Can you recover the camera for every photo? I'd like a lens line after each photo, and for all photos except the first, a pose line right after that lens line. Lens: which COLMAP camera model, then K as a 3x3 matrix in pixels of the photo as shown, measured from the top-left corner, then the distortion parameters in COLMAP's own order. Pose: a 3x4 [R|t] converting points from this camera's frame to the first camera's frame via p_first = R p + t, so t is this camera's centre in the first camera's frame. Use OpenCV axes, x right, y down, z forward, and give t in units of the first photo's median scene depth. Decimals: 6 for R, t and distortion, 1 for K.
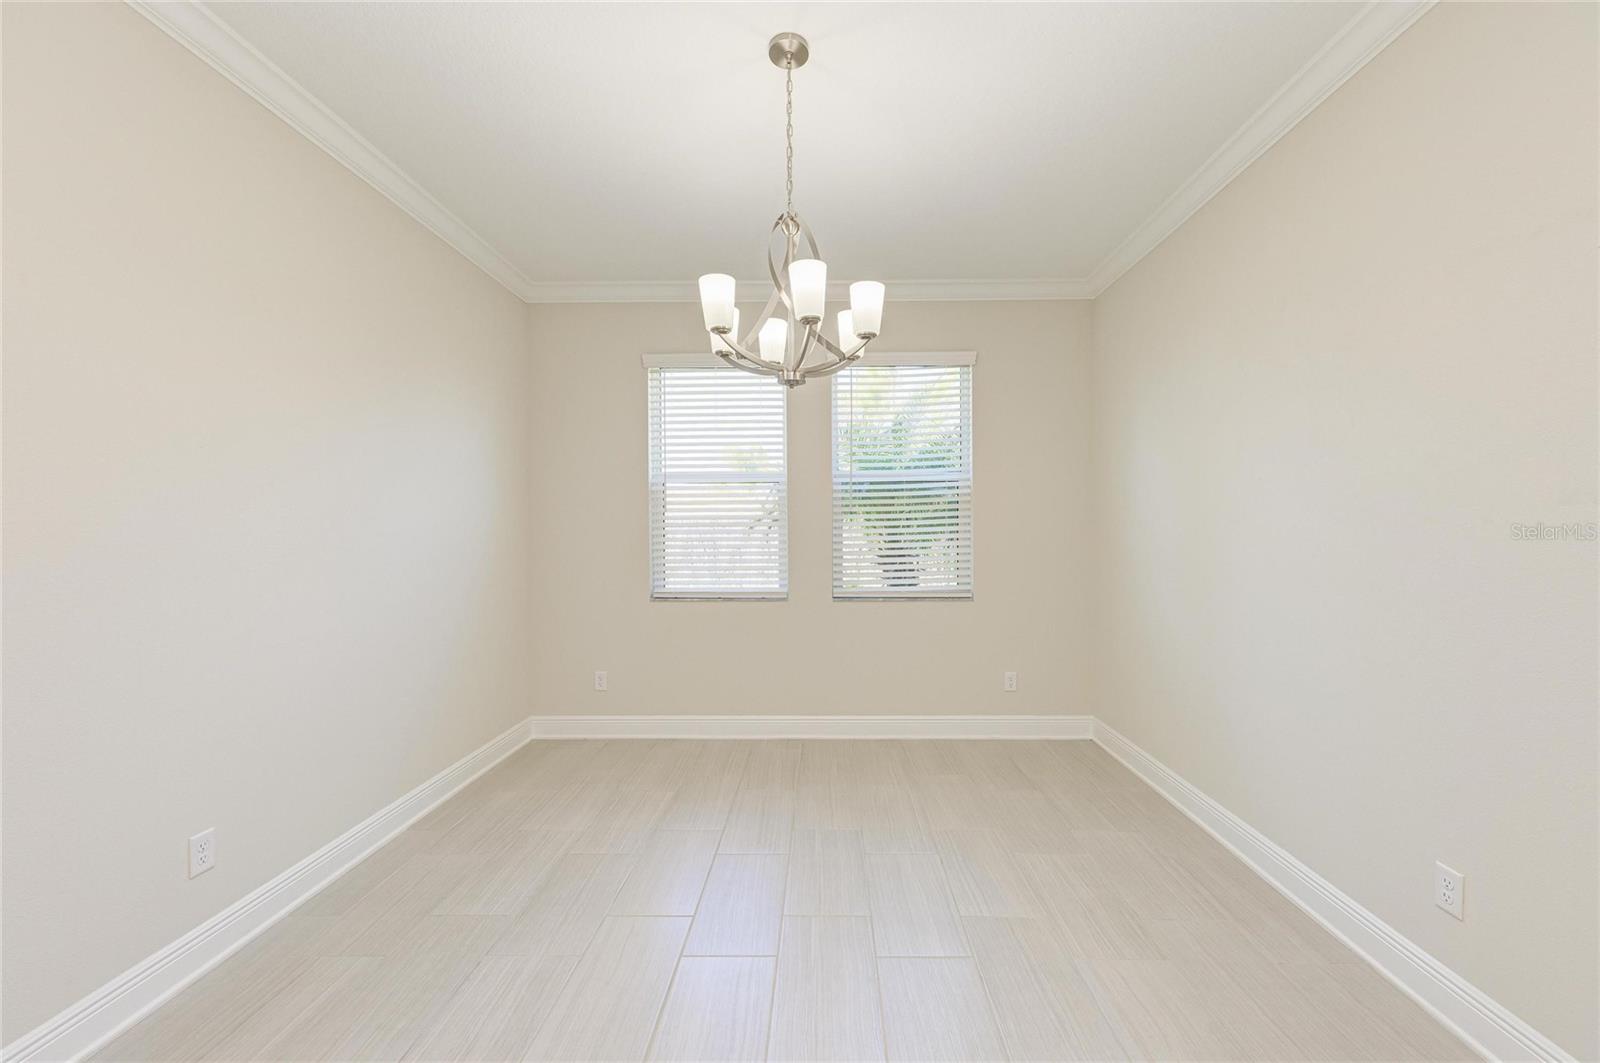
lens RADIAL K [[631.9, 0, 810.1], [0, 631.9, 531.8], [0, 0, 1]] dist [0.009065, -0.001486]
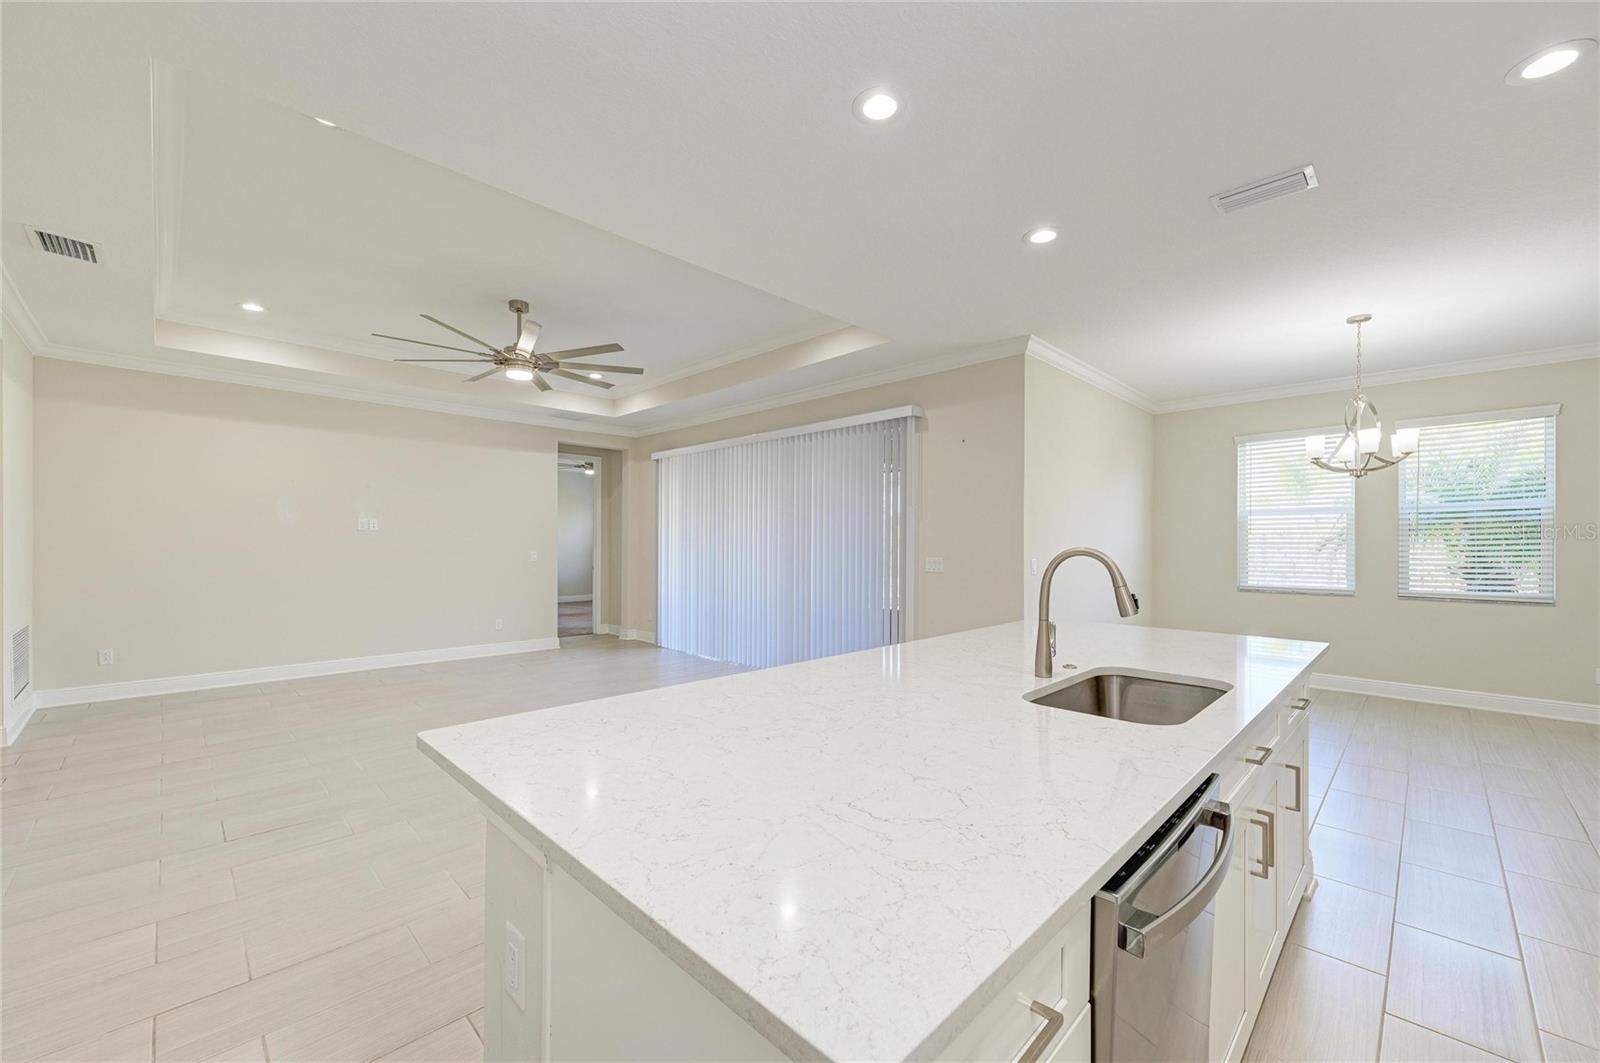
lens RADIAL K [[631.9, 0, 794.2], [0, 631.9, 543.1], [0, 0, 1]] dist [0.009065, -0.001486]
pose [[0.726313, 0.006203, -0.687337, 0.031441], [-0.010474, 0.999943, -0.002044, 0.004301], [0.687285, 0.008684, 0.726336, -0.916596]]
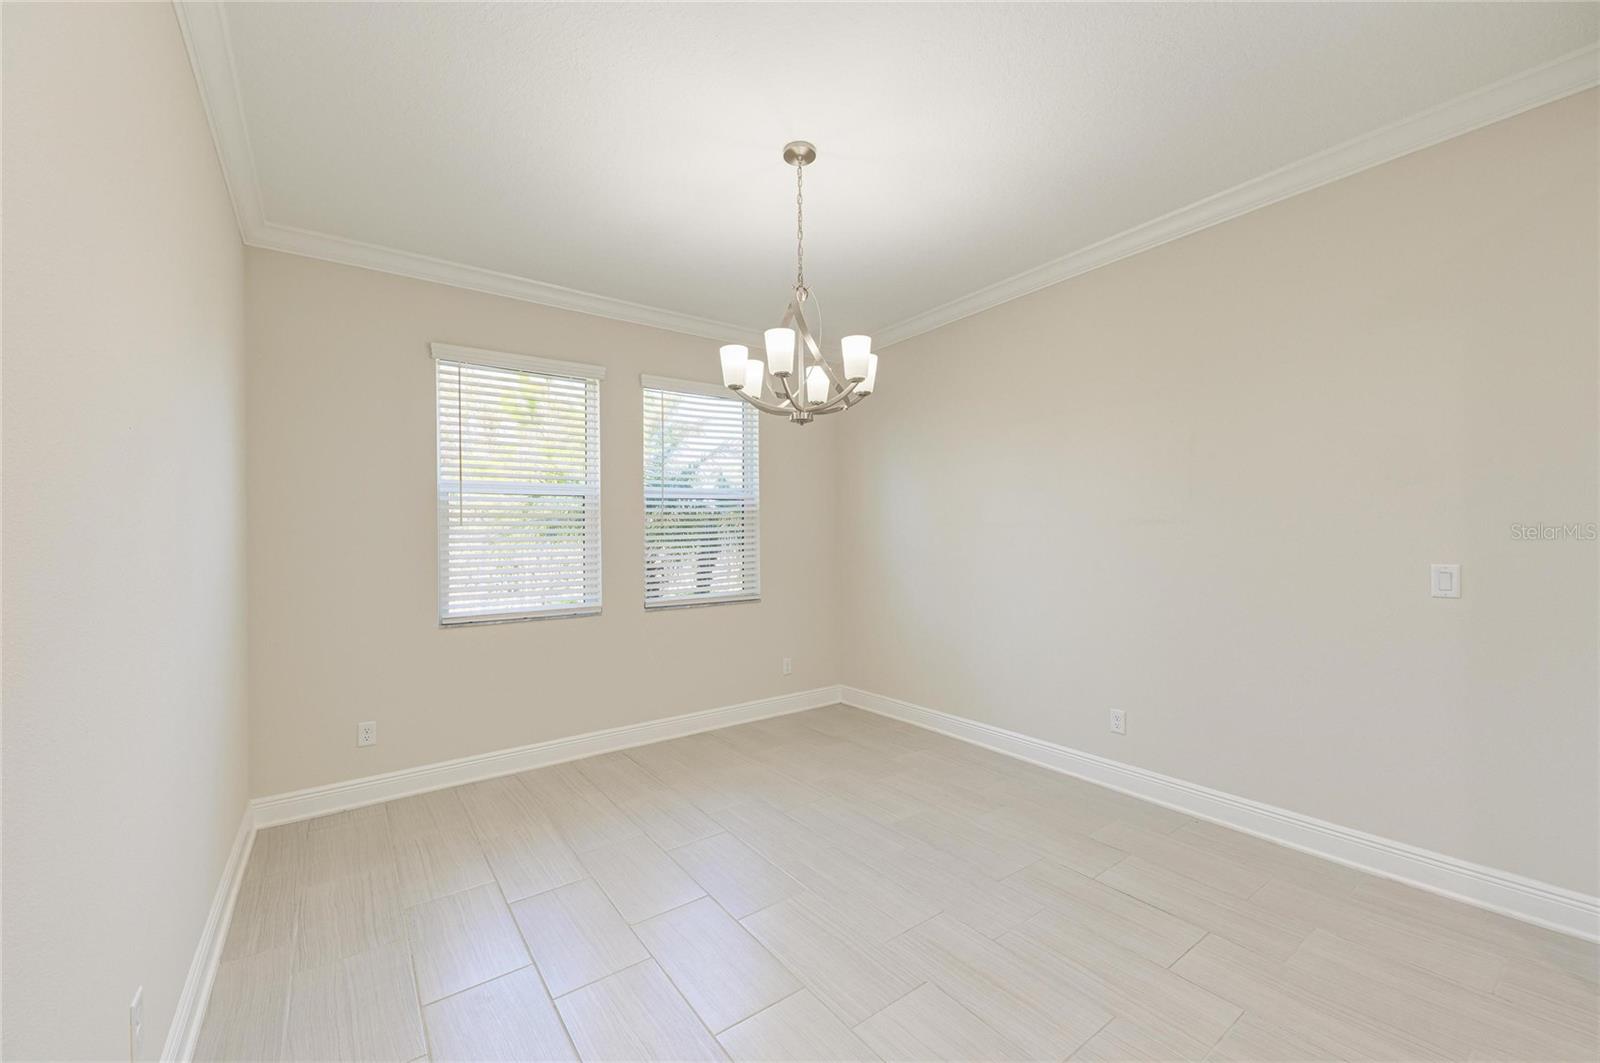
lens RADIAL K [[631.9, 0, 800.7], [0, 631.9, 537.9], [0, 0, 1]] dist [0.009065, -0.001486]
pose [[0.795905, -0.006972, 0.605381, -0.385764], [0.015733, 0.999834, -0.009170, 0.001582], [-0.605217, 0.016823, 0.795883, 0.013511]]
